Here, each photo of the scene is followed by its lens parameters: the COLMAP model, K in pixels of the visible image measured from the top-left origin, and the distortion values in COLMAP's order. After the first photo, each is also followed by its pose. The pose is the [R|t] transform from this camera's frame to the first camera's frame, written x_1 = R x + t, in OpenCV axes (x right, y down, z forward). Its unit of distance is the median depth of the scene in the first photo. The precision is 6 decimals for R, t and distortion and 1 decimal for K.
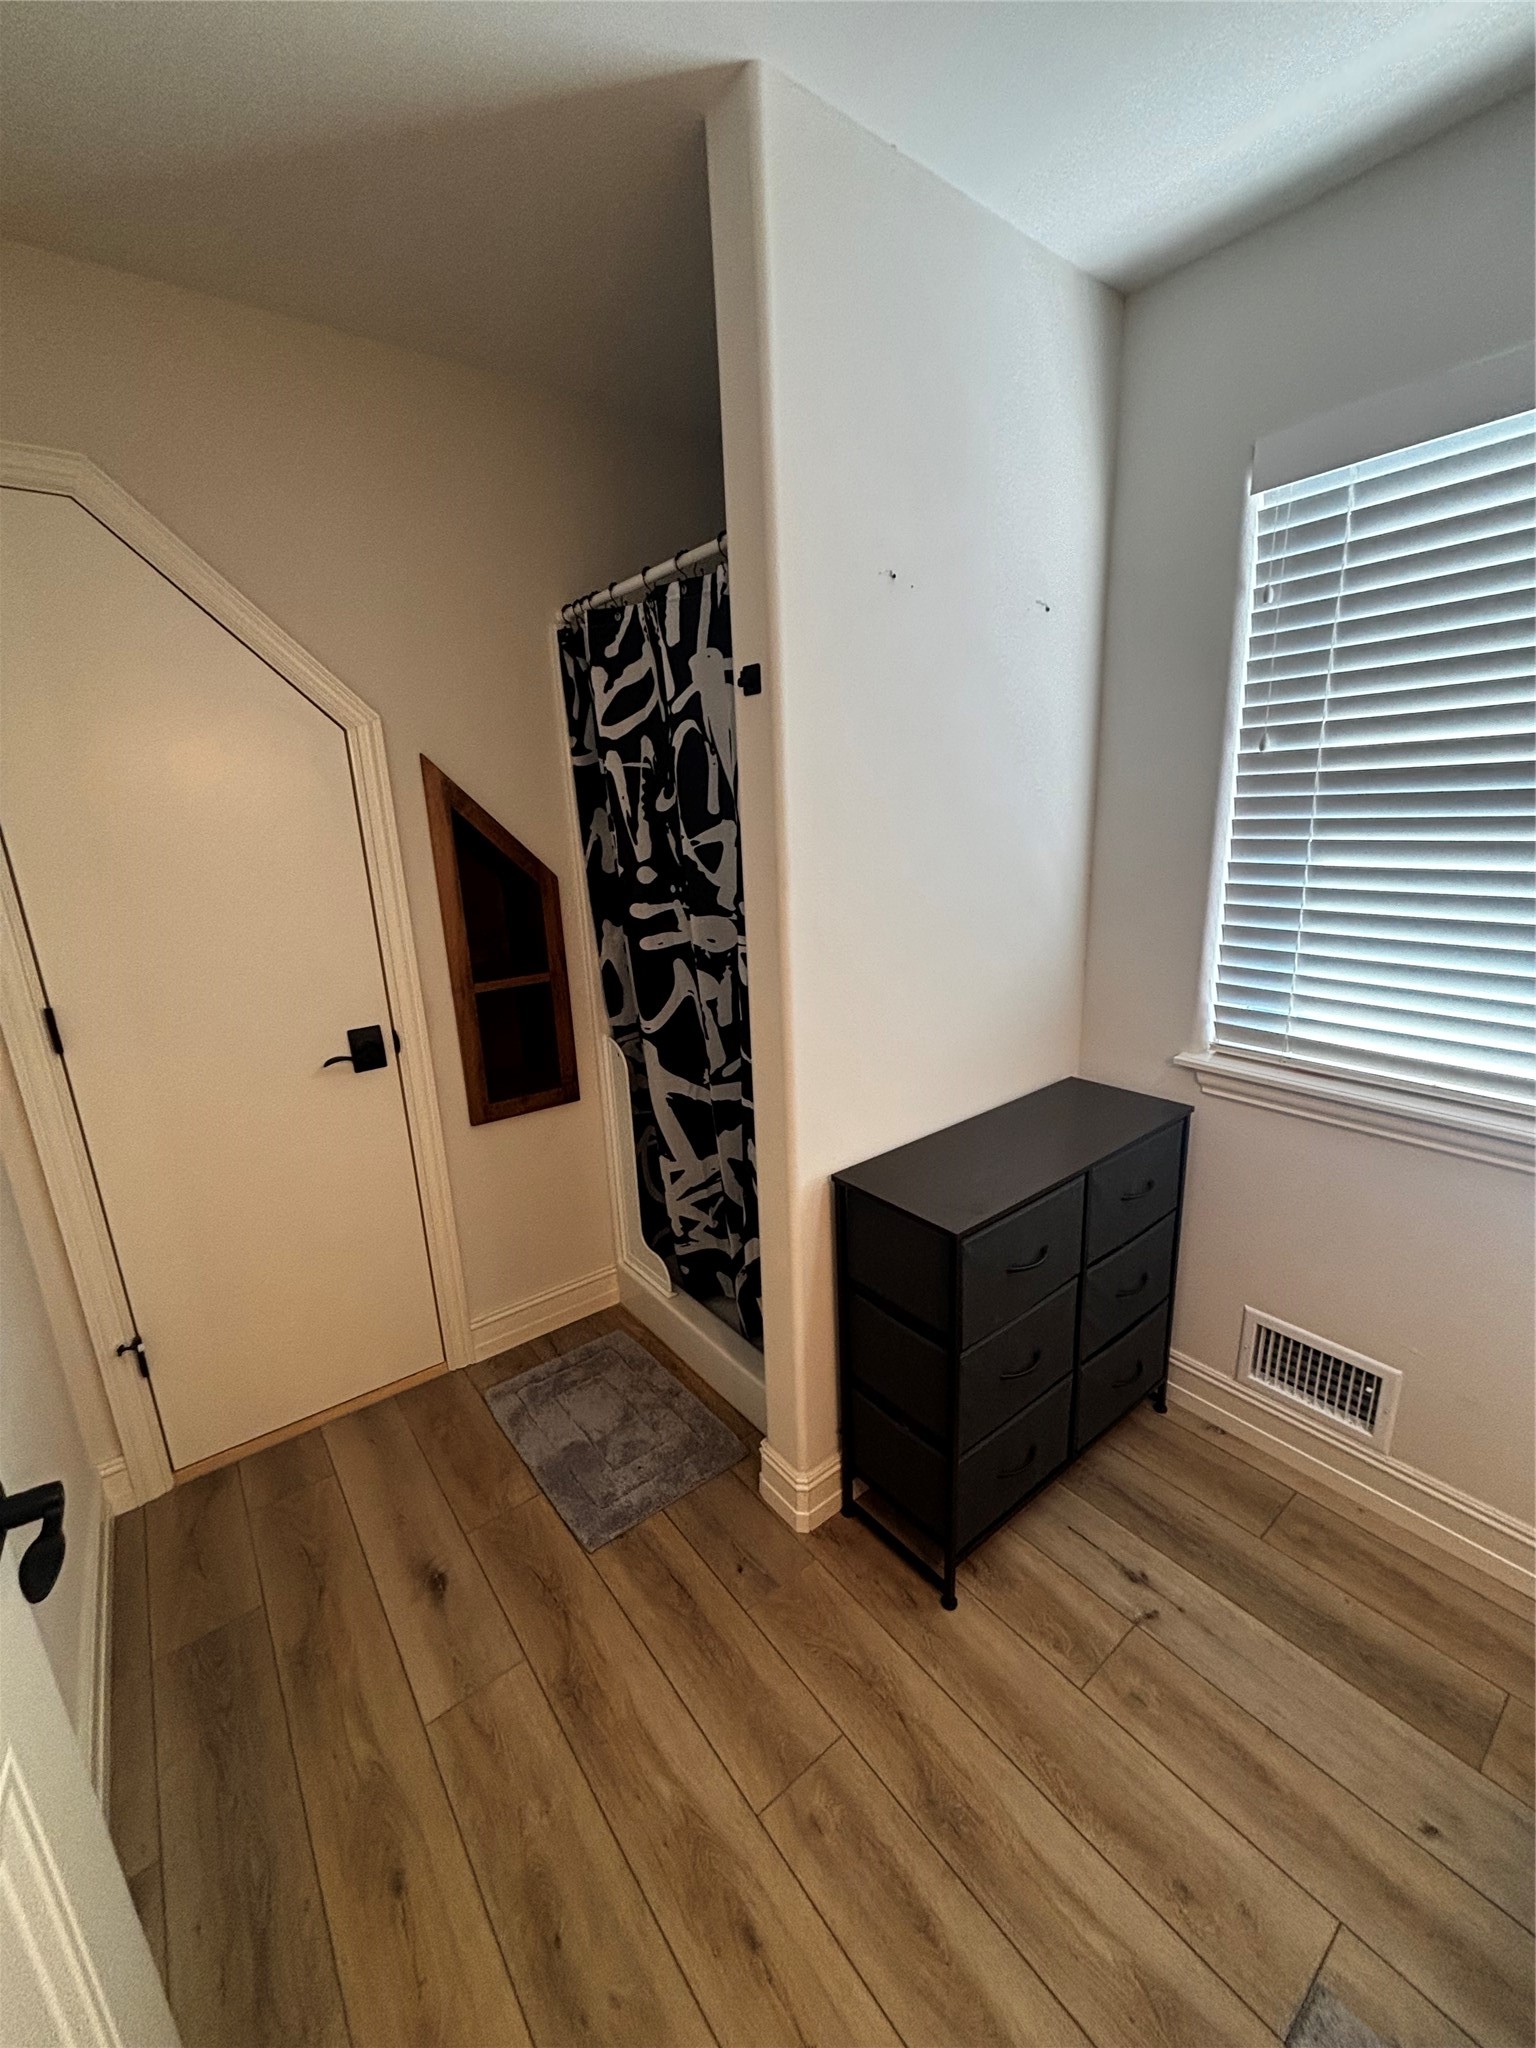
lens RADIAL K [[822.4, 0, 759.7], [0, 822.4, 1025.7], [0, 0, 1]] dist [-0.001208, 0.000550]
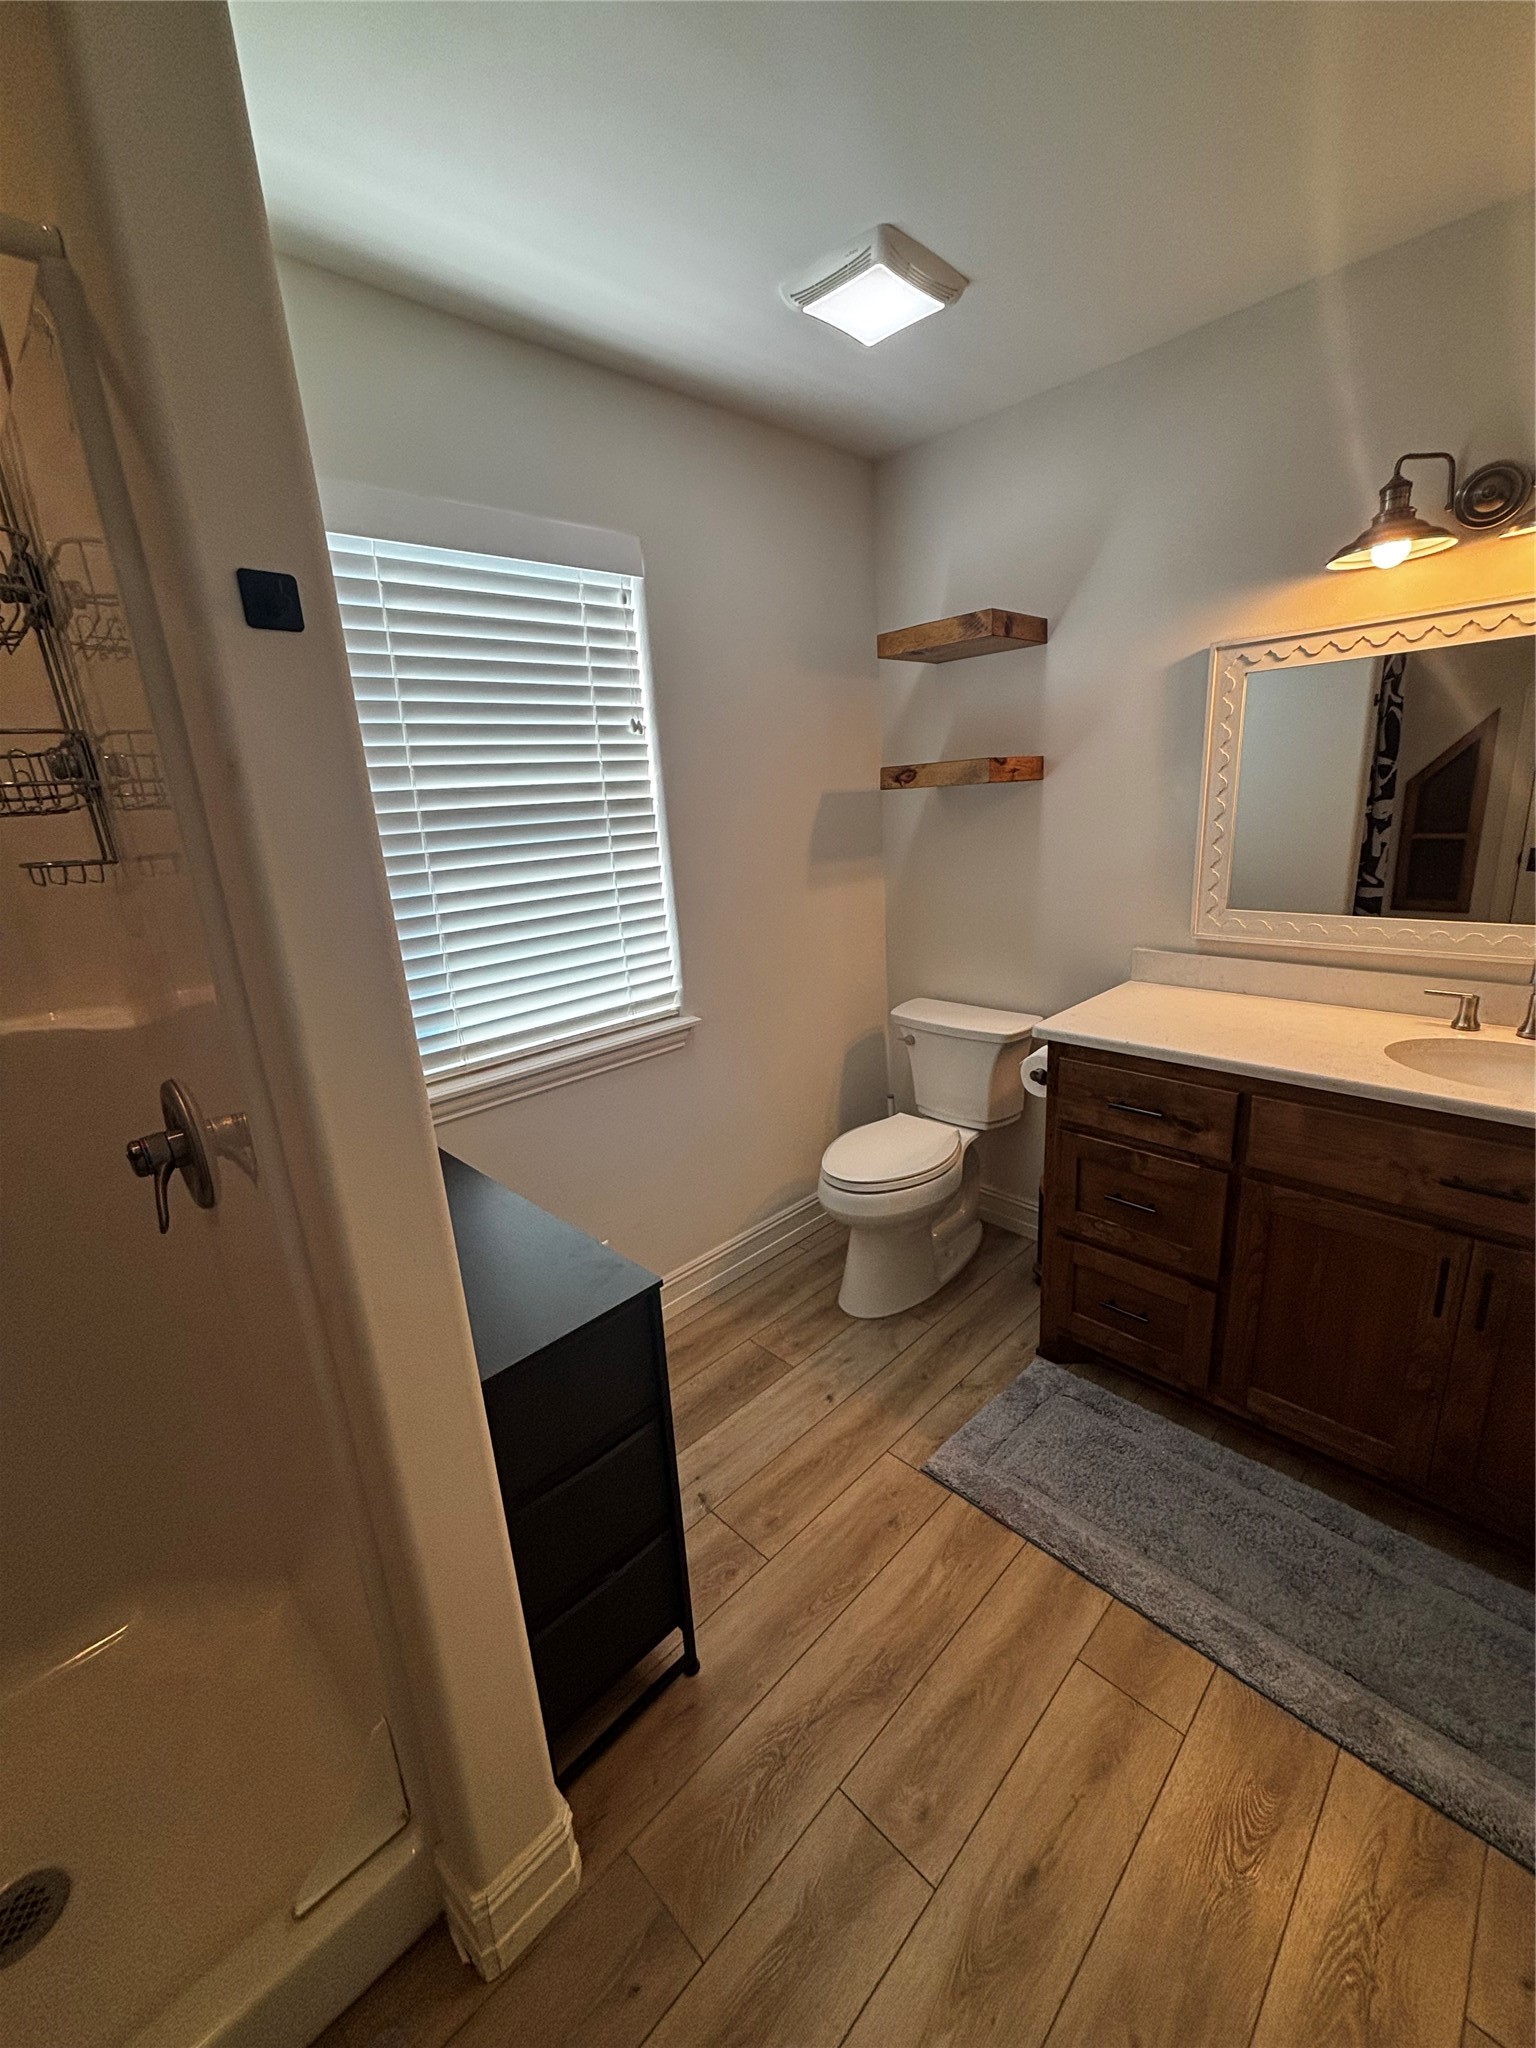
lens RADIAL K [[822.4, 0, 781.2], [0, 822.4, 1026.9], [0, 0, 1]] dist [-0.001208, 0.000550]
pose [[-0.136812, -0.215329, 0.966911, -0.542286], [0.320433, 0.913991, 0.248883, -0.165224], [-0.937339, 0.343880, -0.056046, 0.724453]]
